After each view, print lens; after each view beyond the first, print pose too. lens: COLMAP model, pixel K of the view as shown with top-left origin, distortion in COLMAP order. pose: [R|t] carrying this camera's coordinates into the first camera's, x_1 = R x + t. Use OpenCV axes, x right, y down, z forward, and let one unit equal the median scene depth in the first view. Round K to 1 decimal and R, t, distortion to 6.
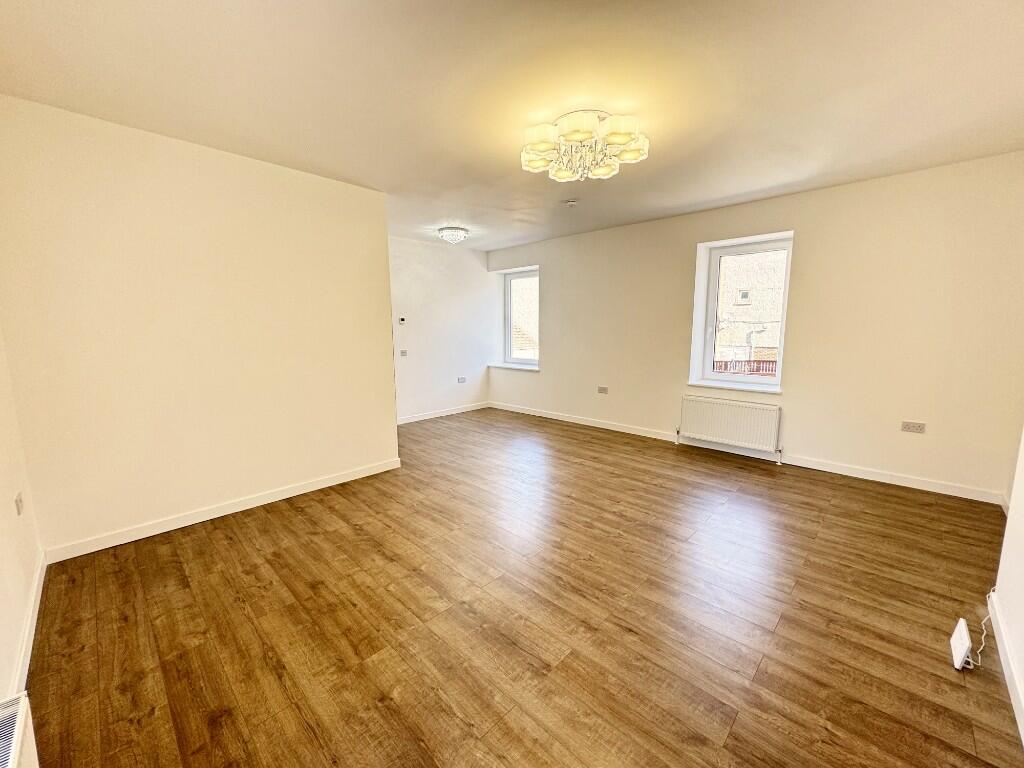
lens RADIAL K [[406.3, 0, 512.9], [0, 406.3, 382.6], [0, 0, 1]] dist [-0.001745, 0.000729]
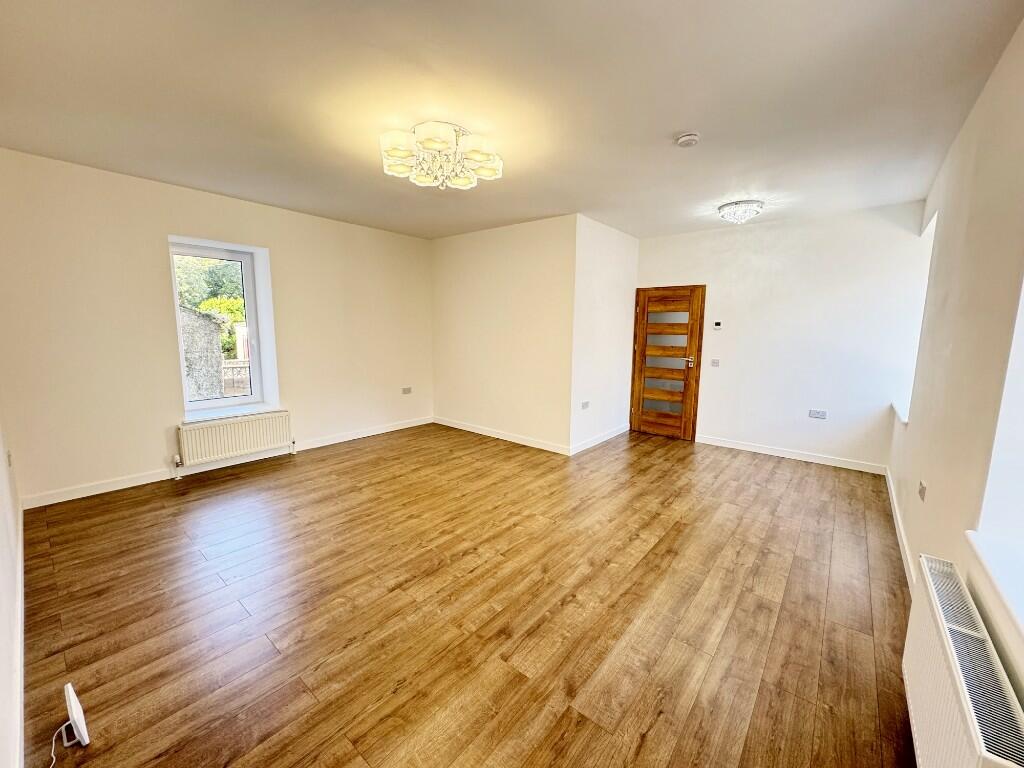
lens RADIAL K [[406.3, 0, 511.3], [0, 406.3, 382.8], [0, 0, 1]] dist [-0.001745, 0.000729]
pose [[0.072742, 0.139633, -0.987528, 0.993368], [-0.148543, 0.980624, 0.127715, -0.137437], [0.986227, 0.137400, 0.092074, 0.896196]]
